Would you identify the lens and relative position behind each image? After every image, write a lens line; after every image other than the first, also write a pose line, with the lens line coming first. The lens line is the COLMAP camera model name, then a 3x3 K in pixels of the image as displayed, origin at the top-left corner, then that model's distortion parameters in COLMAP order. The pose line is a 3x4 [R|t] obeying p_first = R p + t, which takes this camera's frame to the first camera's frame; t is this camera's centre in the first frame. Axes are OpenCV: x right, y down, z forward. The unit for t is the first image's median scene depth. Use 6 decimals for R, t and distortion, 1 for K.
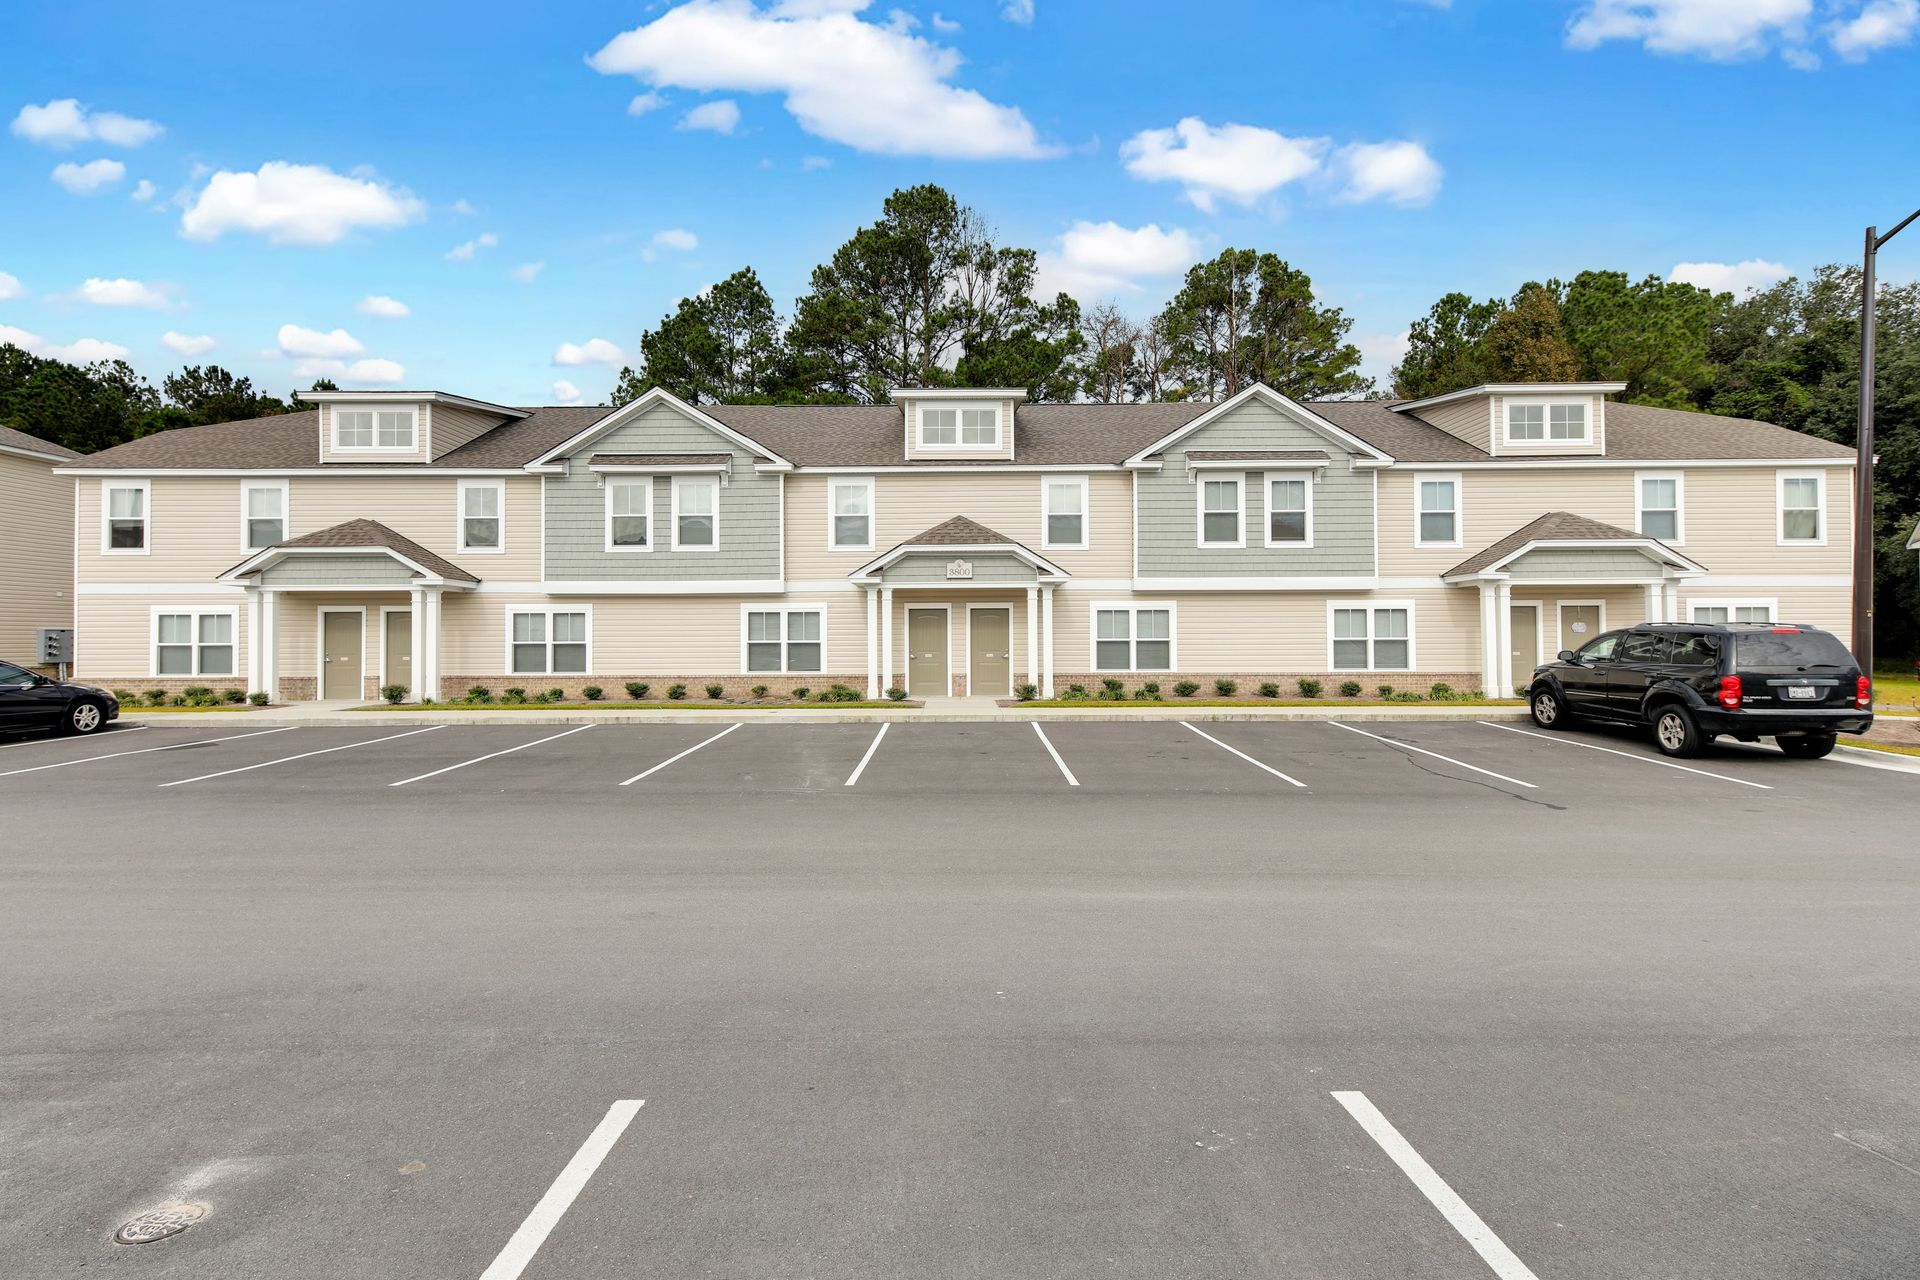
lens RADIAL K [[922.6, 0, 952.8], [0, 922.6, 635.6], [0, 0, 1]] dist [-0.001099, -0.000302]
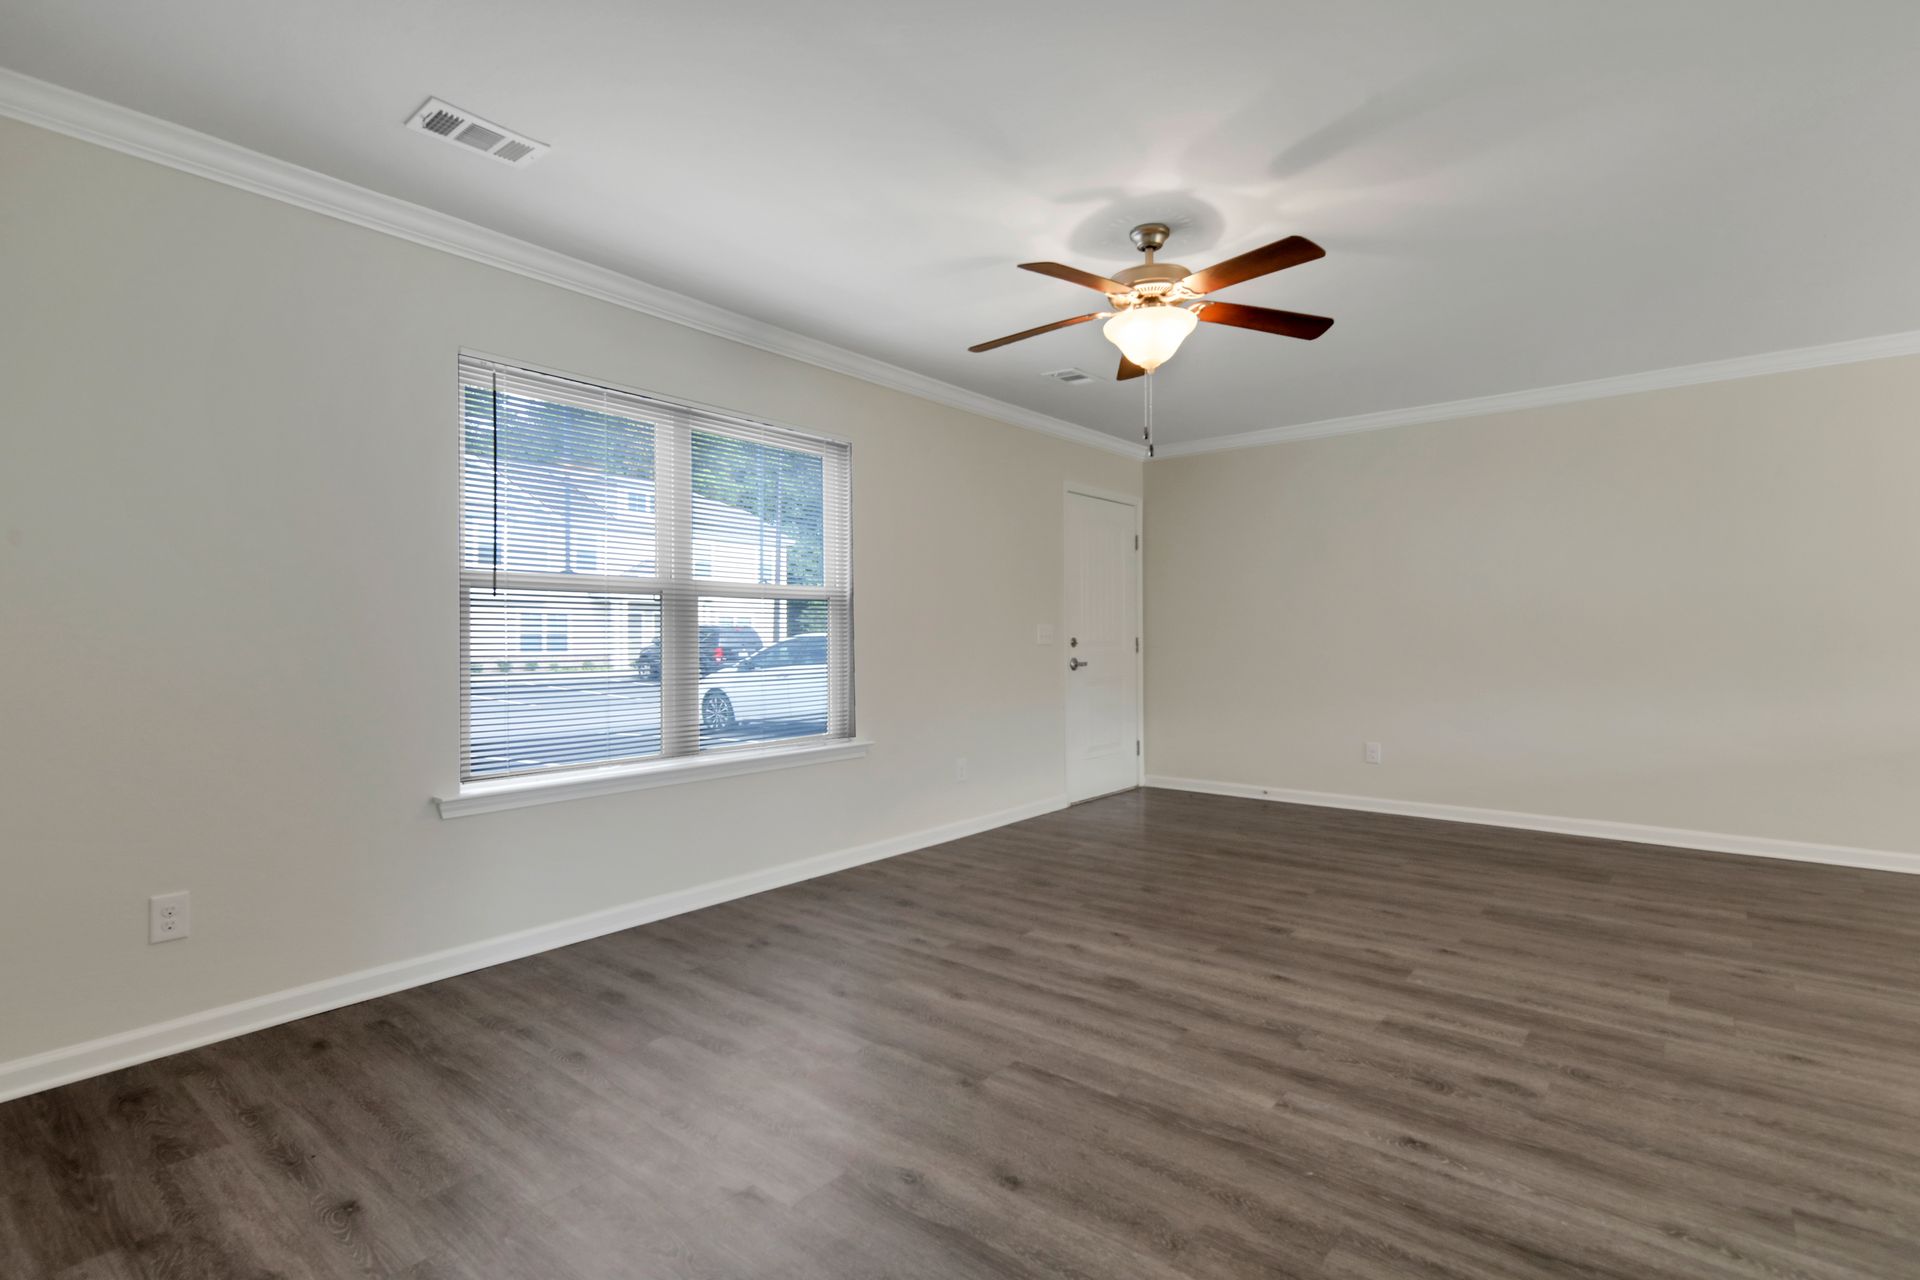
lens RADIAL K [[922.6, 0, 952.8], [0, 922.6, 635.6], [0, 0, 1]] dist [-0.001099, -0.000302]
pose [[0.631554, -0.000868, 0.775331, -0.307263], [-0.001463, 0.999996, 0.002311, 0.003919], [-0.775331, -0.002594, 0.631550, -0.493164]]
